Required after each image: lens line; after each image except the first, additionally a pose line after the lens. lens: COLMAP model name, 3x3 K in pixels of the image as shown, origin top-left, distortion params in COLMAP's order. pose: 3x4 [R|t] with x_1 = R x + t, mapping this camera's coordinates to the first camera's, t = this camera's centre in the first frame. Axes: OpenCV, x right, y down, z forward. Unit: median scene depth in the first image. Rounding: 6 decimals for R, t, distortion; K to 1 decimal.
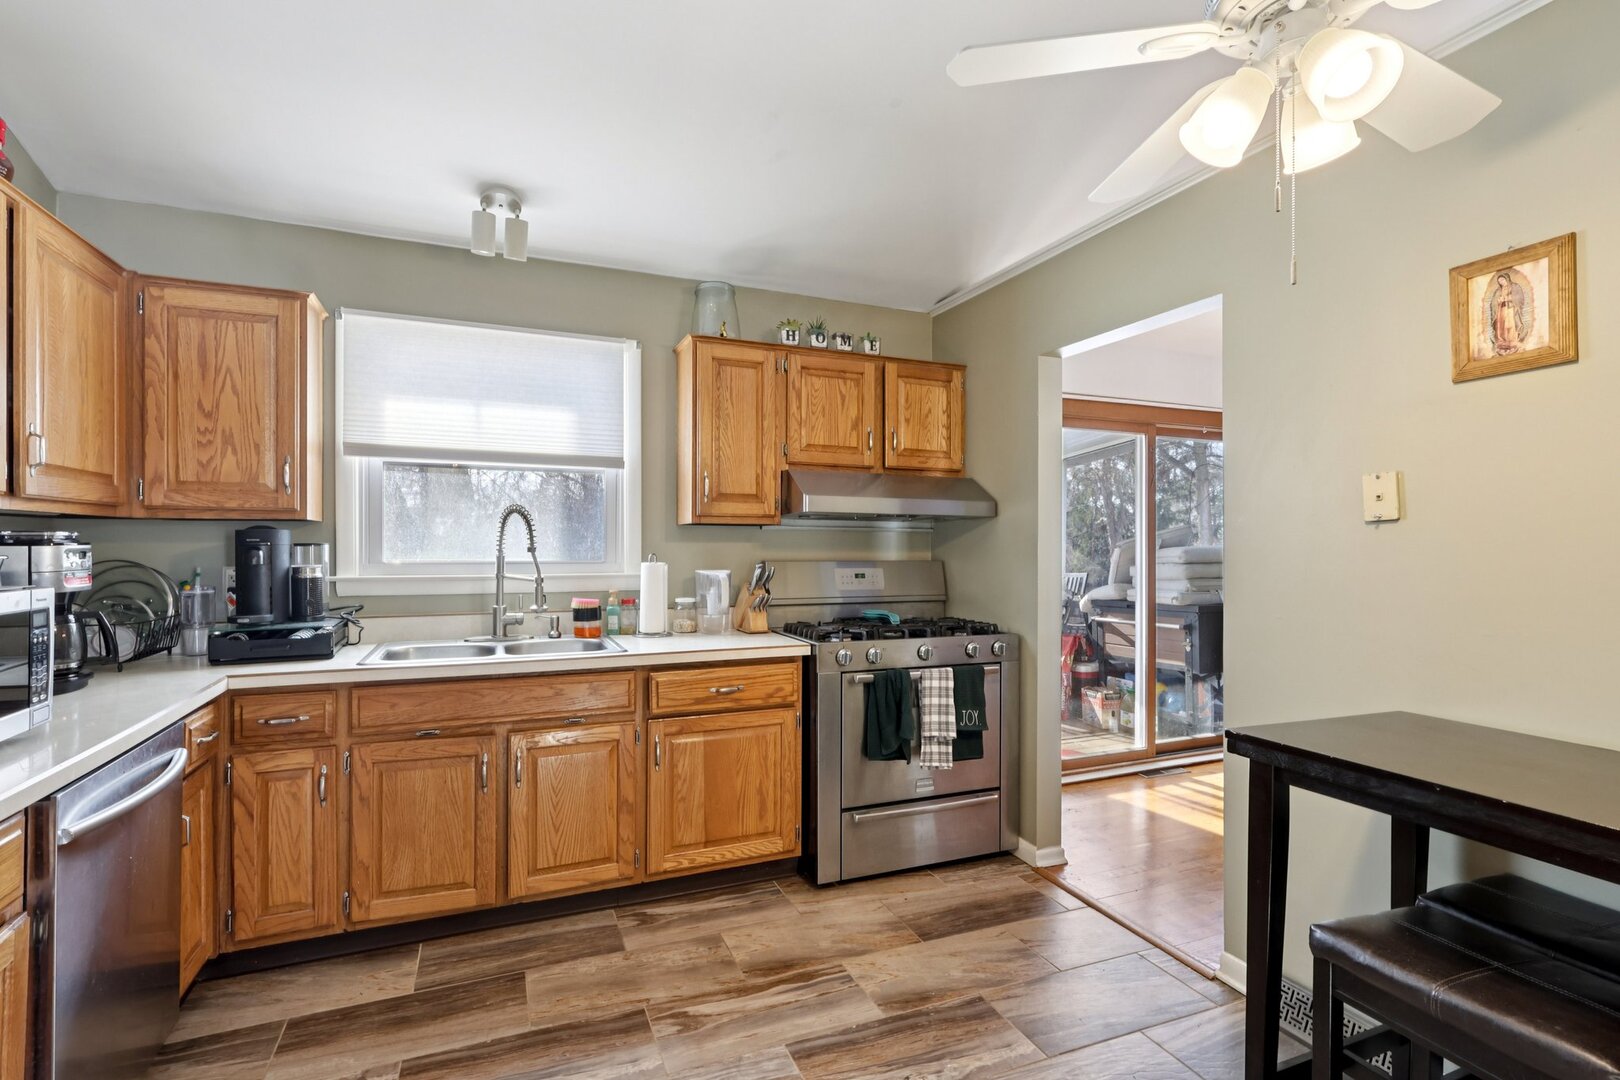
lens RADIAL K [[754.8, 0, 810.0], [0, 754.8, 542.8], [0, 0, 1]] dist [0.003396, -0.000757]
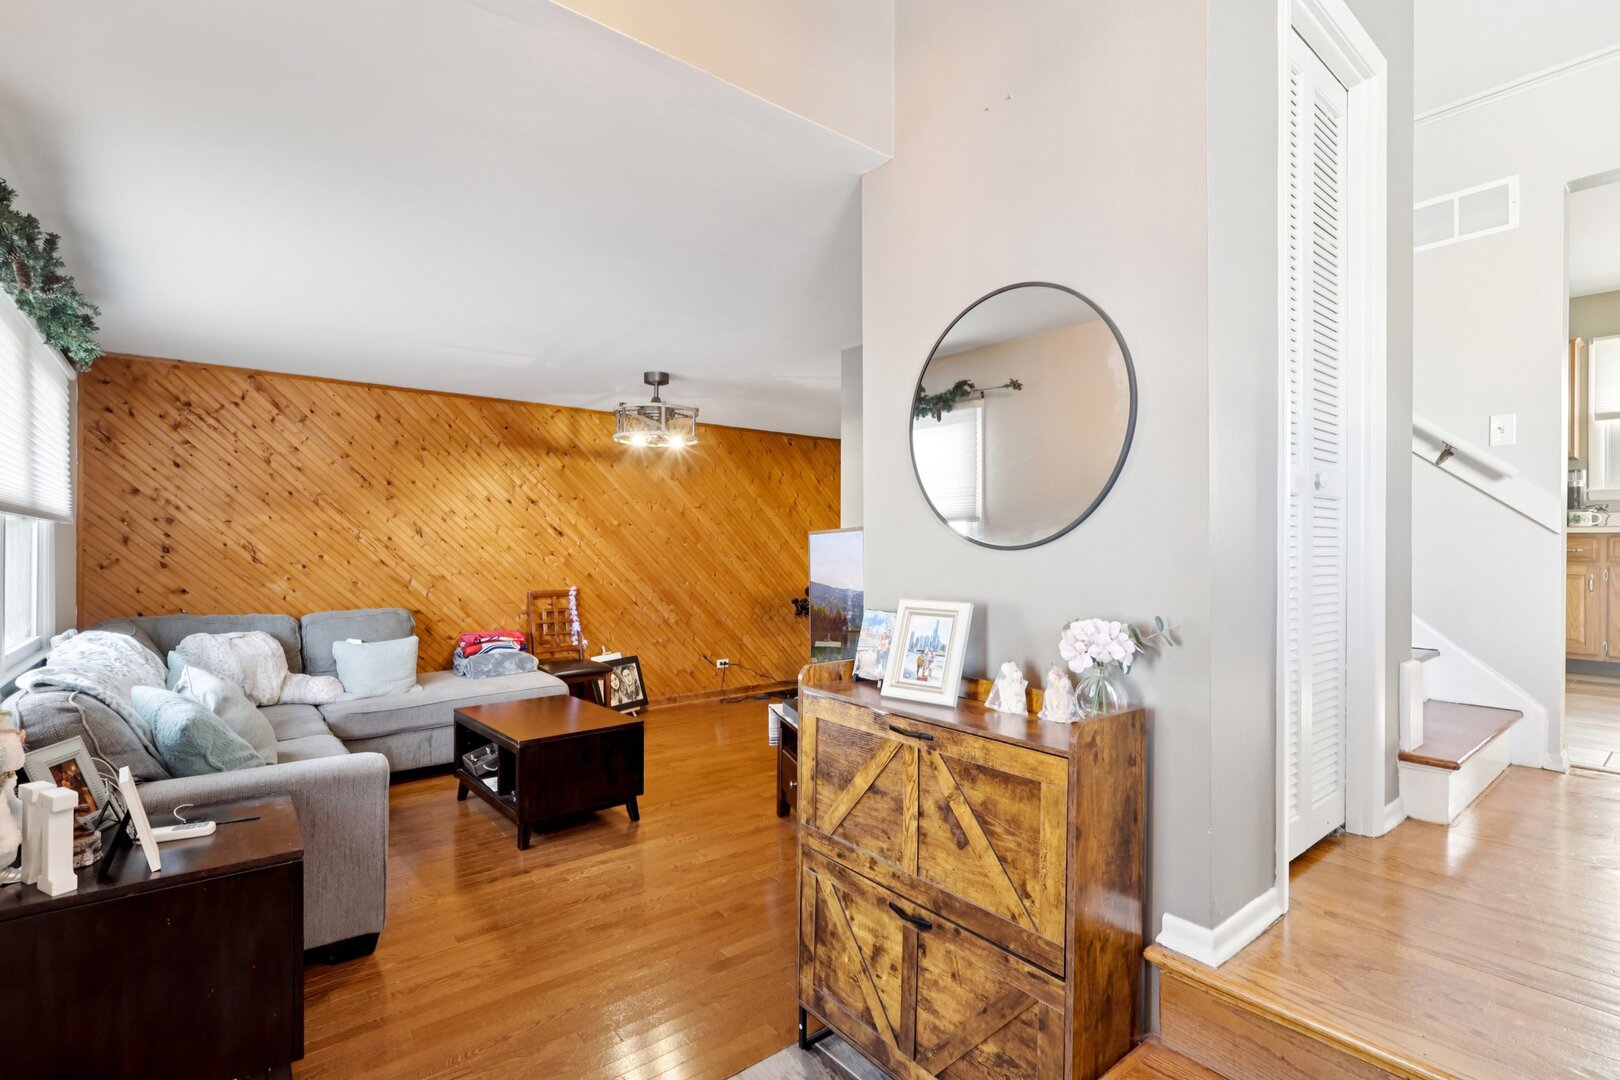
lens RADIAL K [[754.8, 0, 812.3], [0, 754.8, 544.0], [0, 0, 1]] dist [0.003396, -0.000757]
pose [[0.281215, -0.000580, -0.959645, 0.600435], [0.000477, 1.000000, -0.000465, 0.182560], [0.959645, -0.000327, 0.281215, -1.325013]]
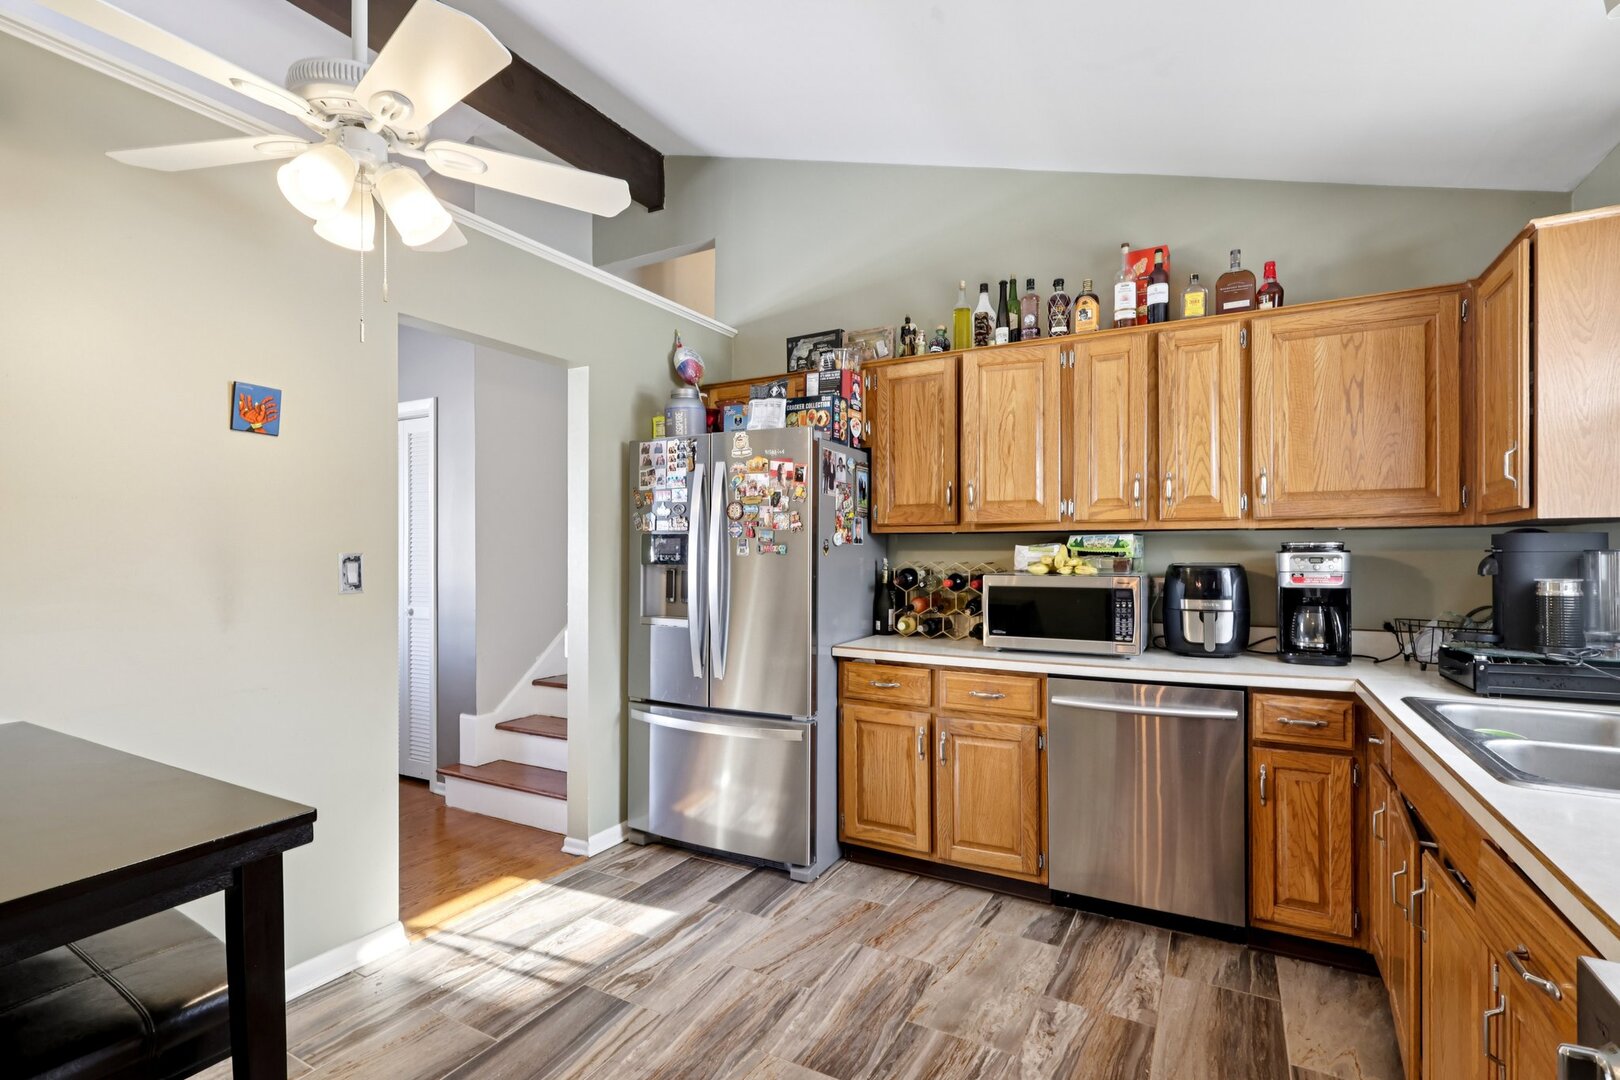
lens RADIAL K [[754.8, 0, 807.1], [0, 754.8, 547.1], [0, 0, 1]] dist [0.003396, -0.000757]
pose [[-0.781761, -0.009038, -0.623512, 0.376868], [-0.004017, 0.999947, -0.009458, 0.006548], [0.623565, -0.004890, -0.781756, 1.091785]]
